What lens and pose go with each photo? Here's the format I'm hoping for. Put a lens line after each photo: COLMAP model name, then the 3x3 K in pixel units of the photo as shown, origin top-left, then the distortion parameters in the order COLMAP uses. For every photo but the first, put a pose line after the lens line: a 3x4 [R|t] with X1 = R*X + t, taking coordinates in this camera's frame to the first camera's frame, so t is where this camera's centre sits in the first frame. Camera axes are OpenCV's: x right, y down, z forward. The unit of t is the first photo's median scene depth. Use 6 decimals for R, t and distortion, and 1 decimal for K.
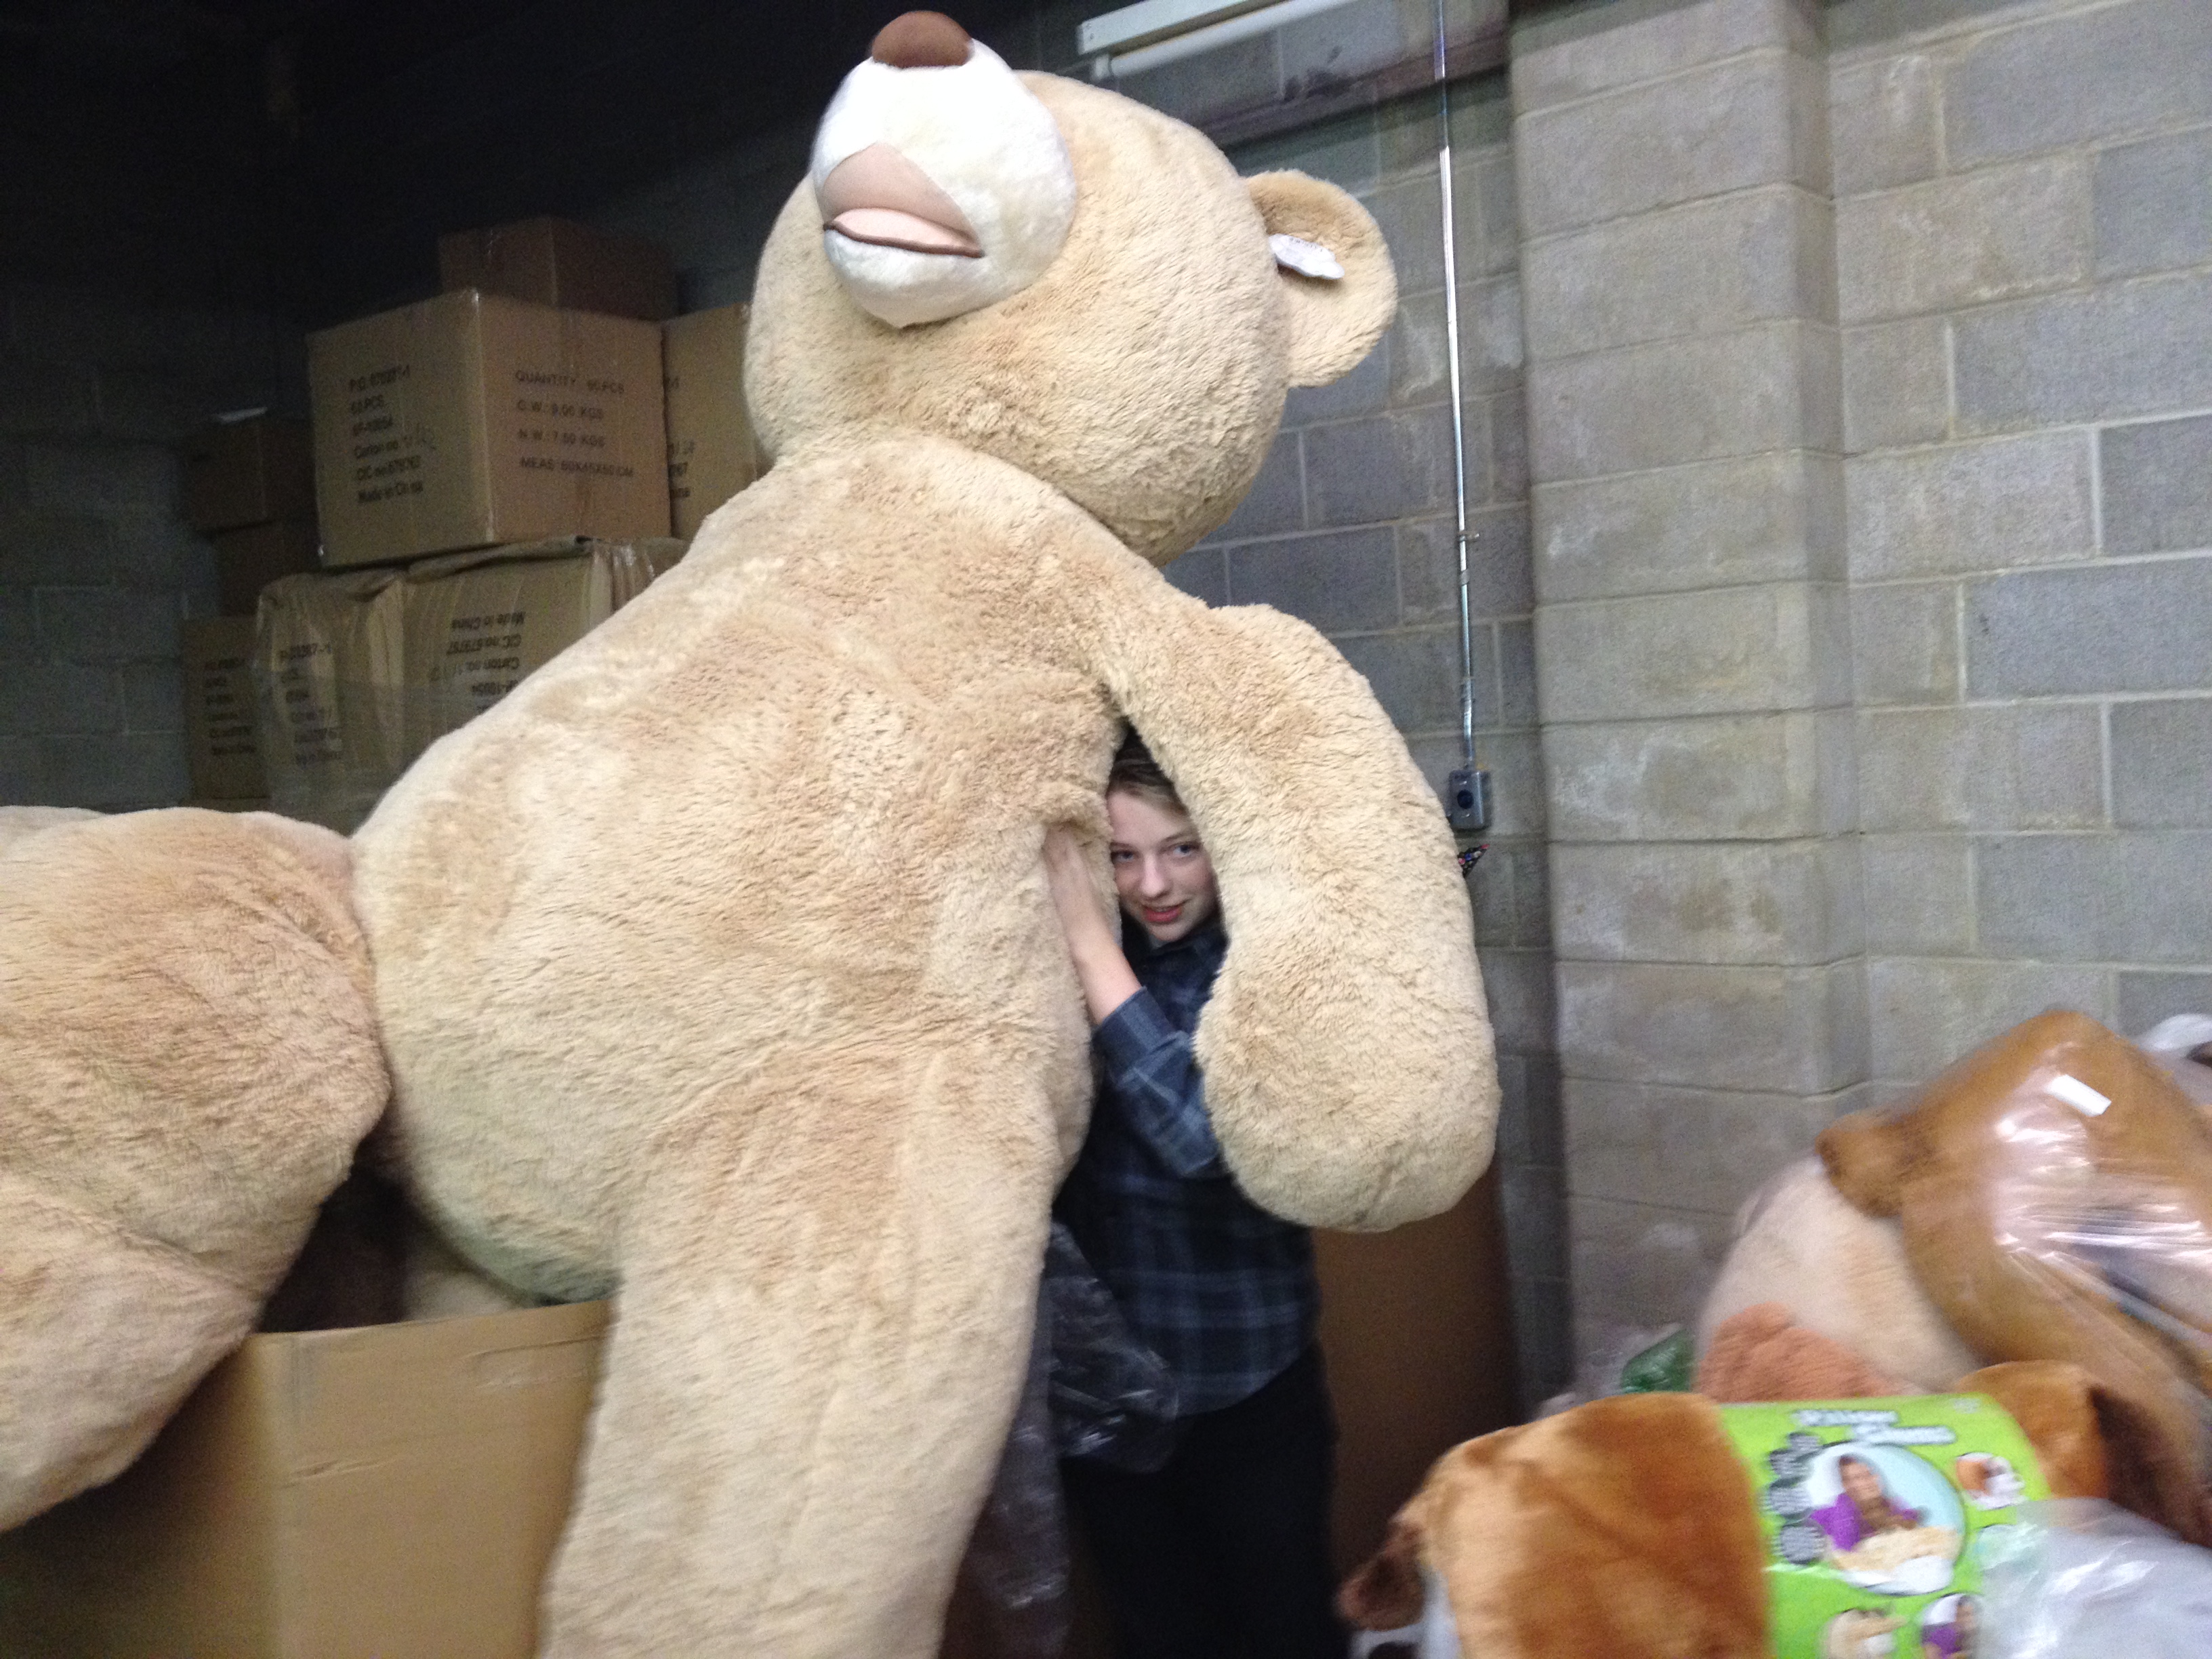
lens RADIAL K [[2093.1, 0, 1115.0], [0, 2093.1, 831.8], [0, 0, 1]] dist [0.146142, -0.308013]
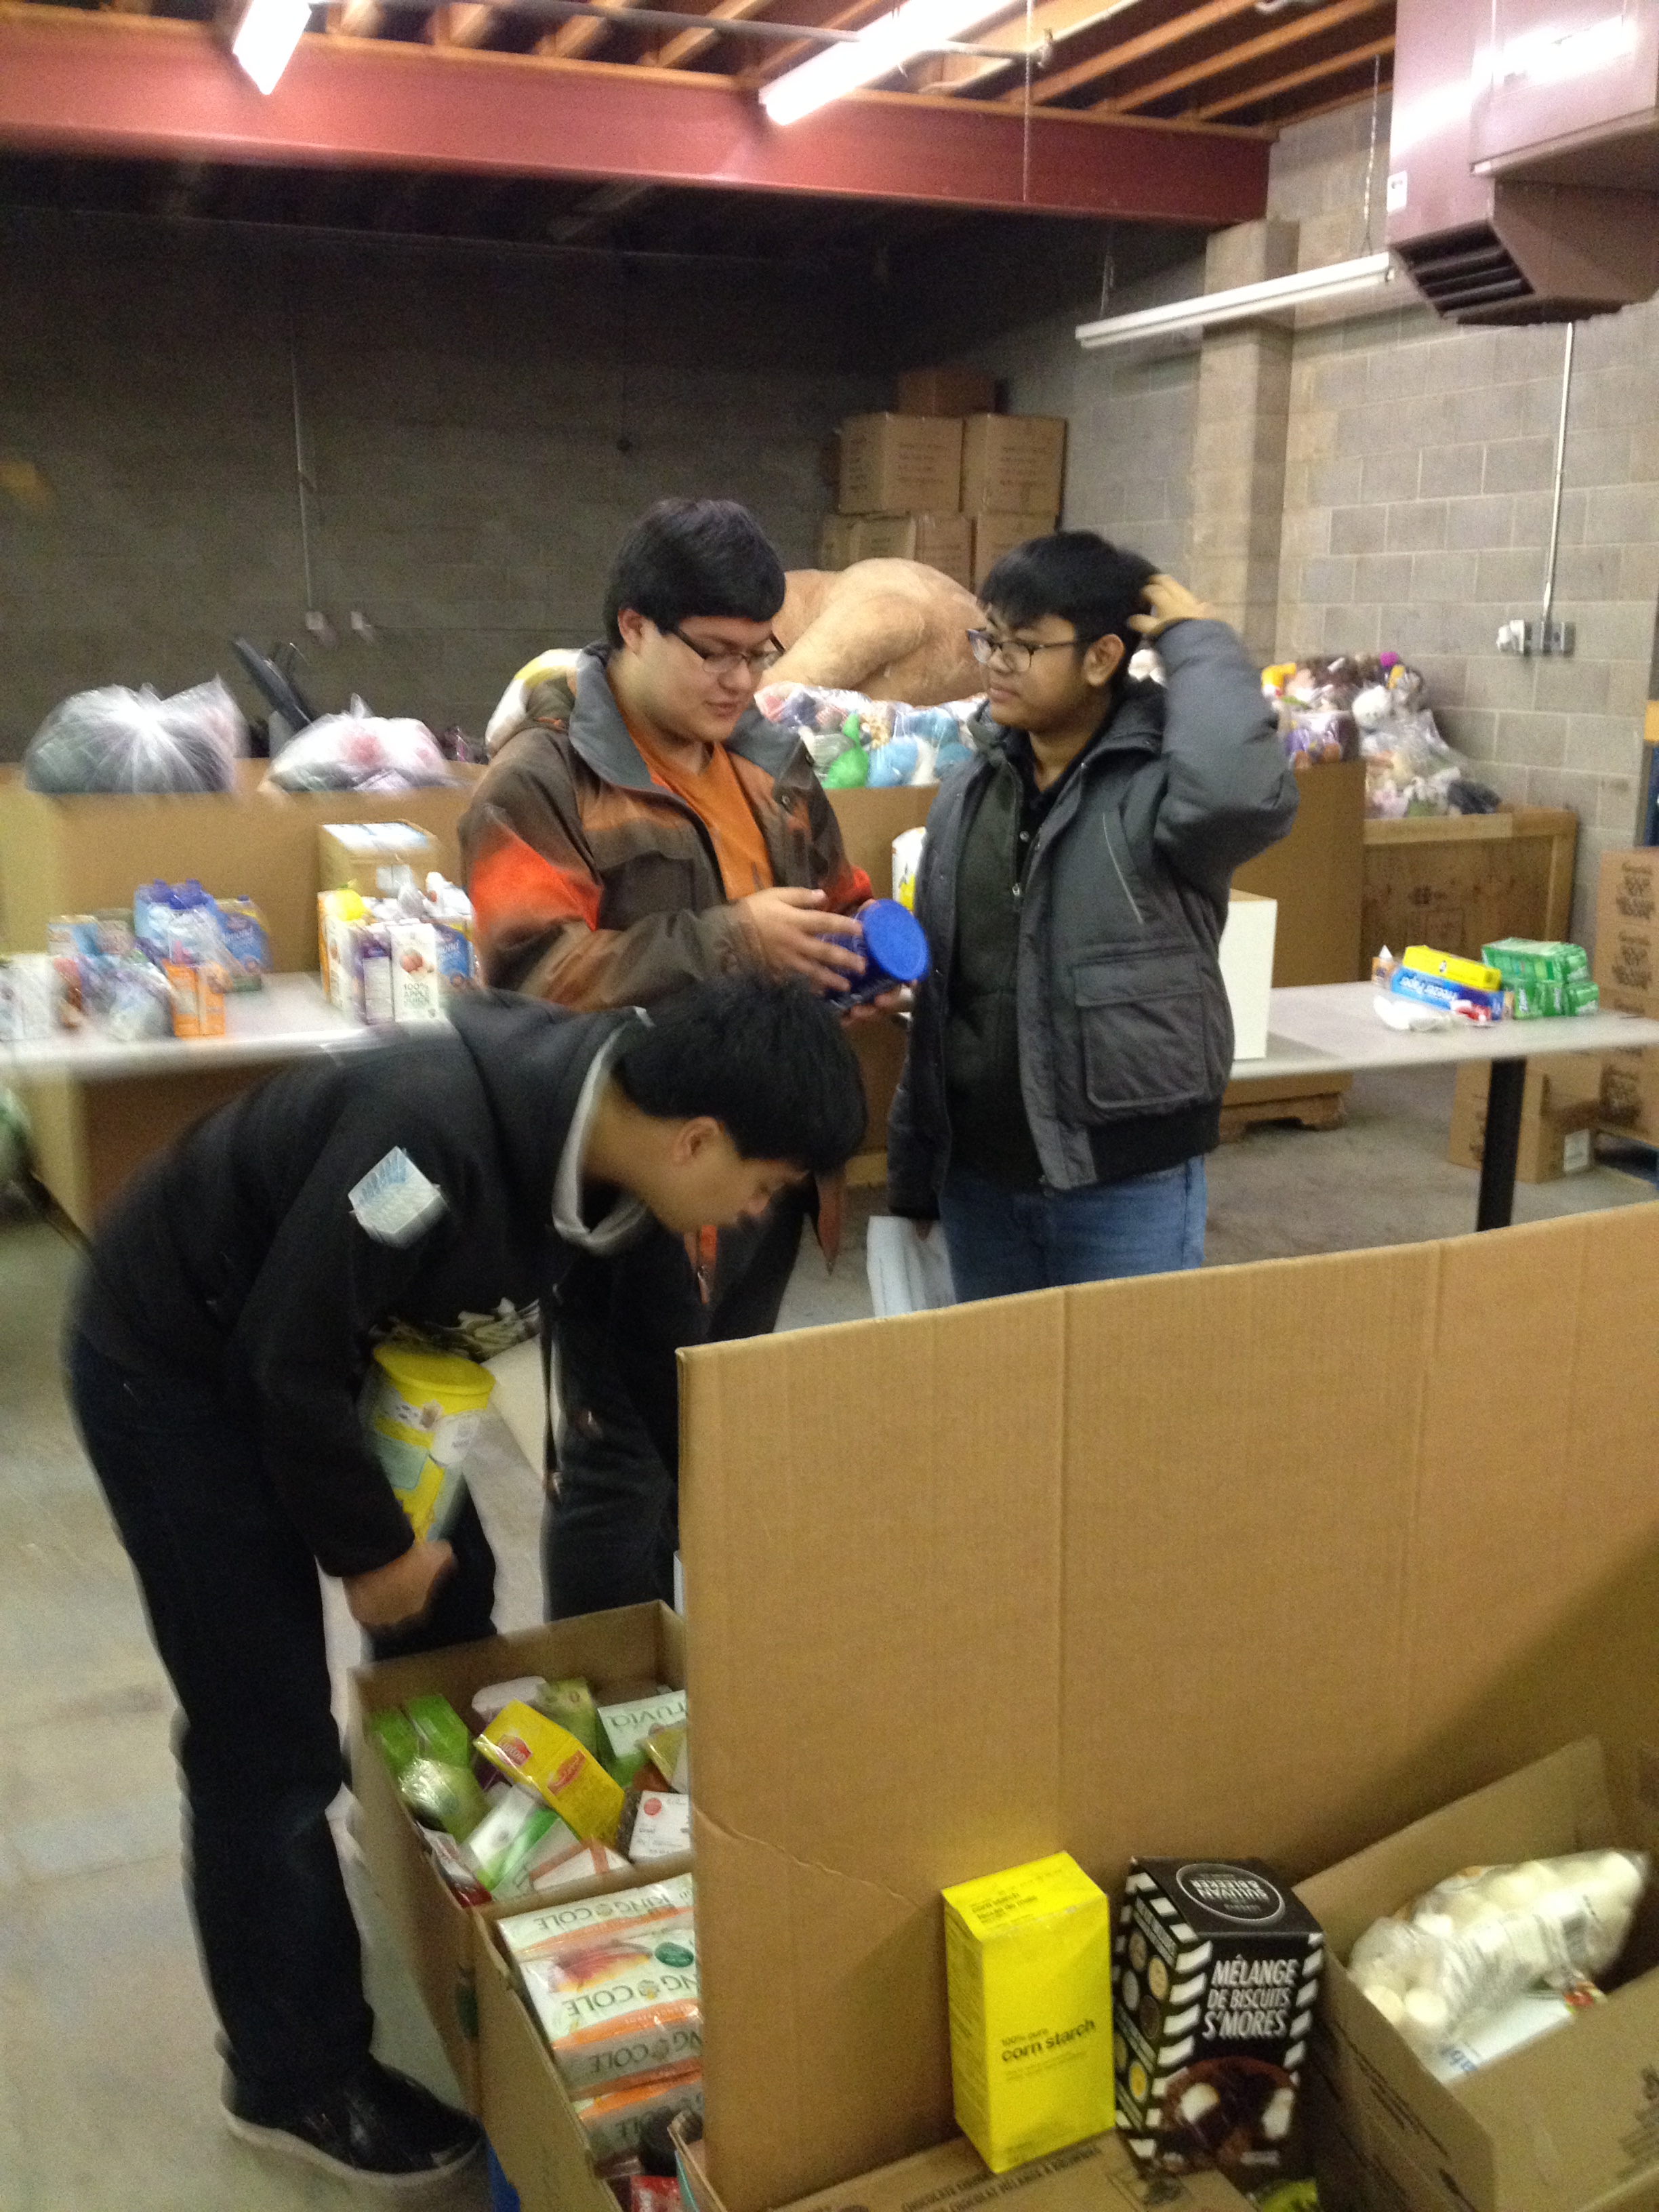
lens RADIAL K [[2093.1, 0, 797.9], [0, 2093.1, 1114.0], [0, 0, 1]] dist [0.146142, -0.308013]
pose [[0.873572, 0.177896, -0.453018, 1.221754], [-0.084801, 0.972201, 0.218251, 0.040519], [0.479251, -0.152242, 0.864373, -1.895101]]
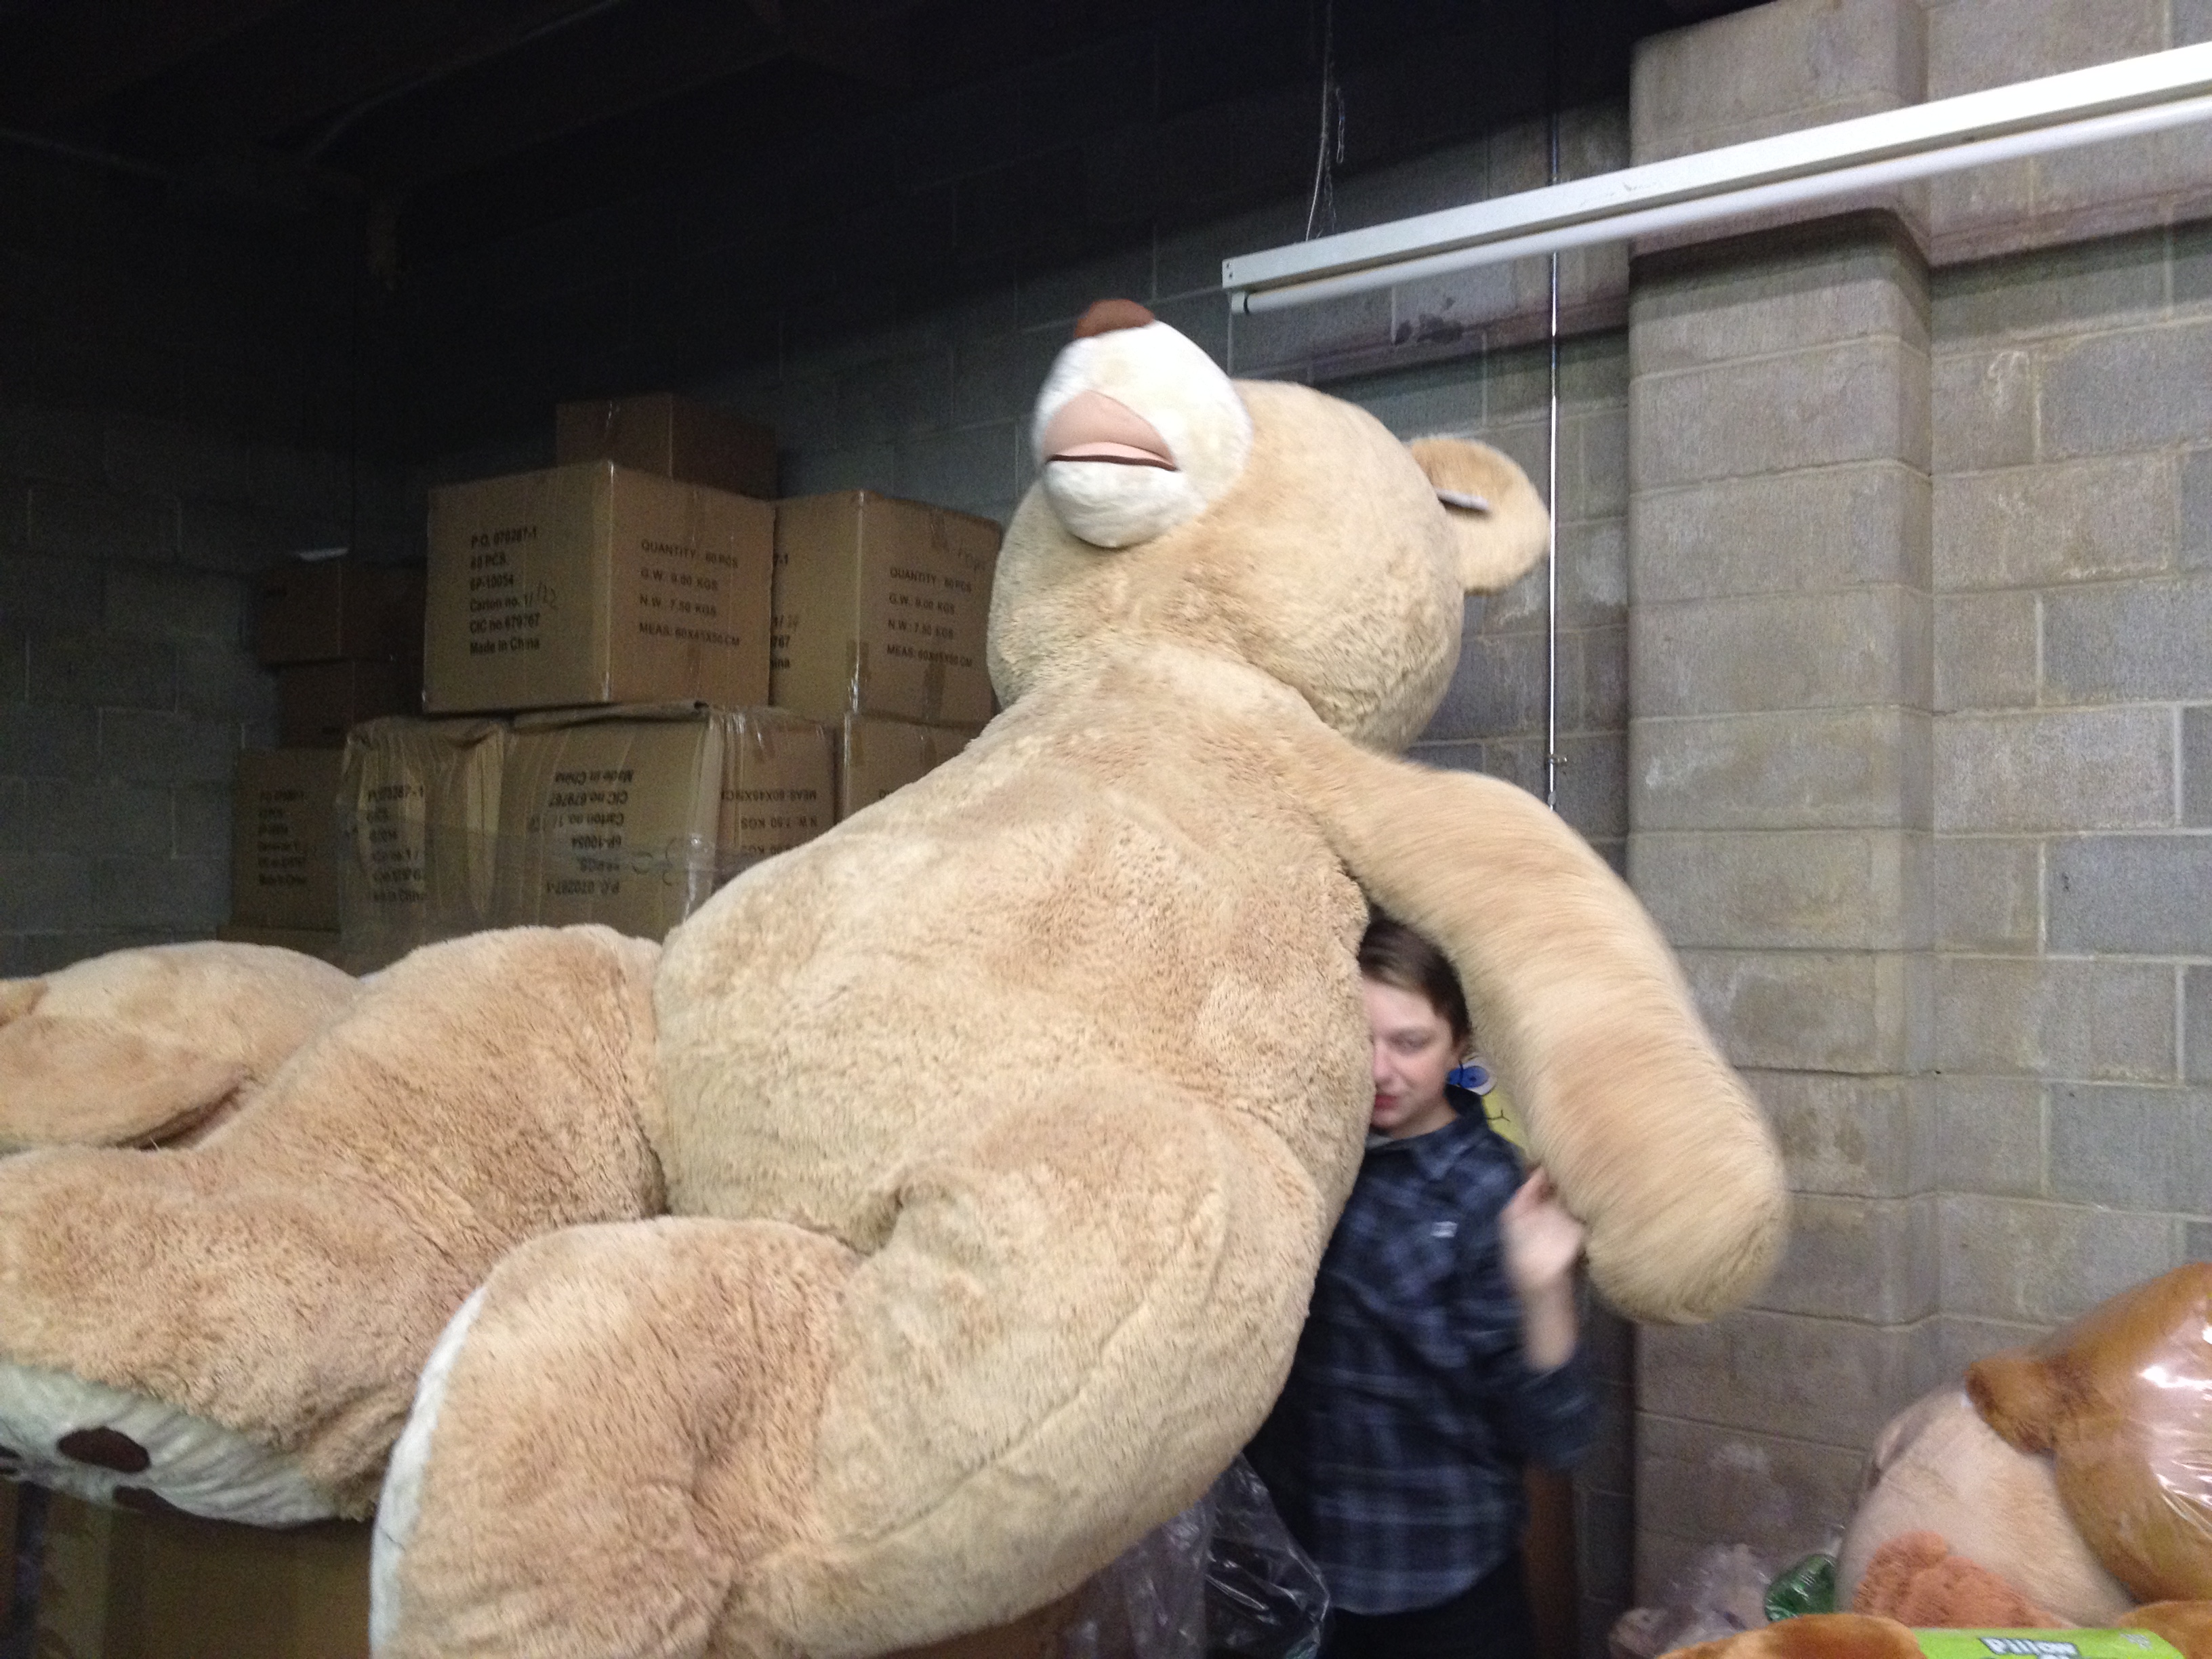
lens RADIAL K [[2093.1, 0, 1115.0], [0, 2093.1, 831.8], [0, 0, 1]] dist [0.146142, -0.308013]
pose [[0.997345, 0.065634, 0.031561, -0.094912], [-0.062868, 0.994661, -0.081836, -0.006166], [-0.036764, 0.079634, 0.996146, -0.035058]]
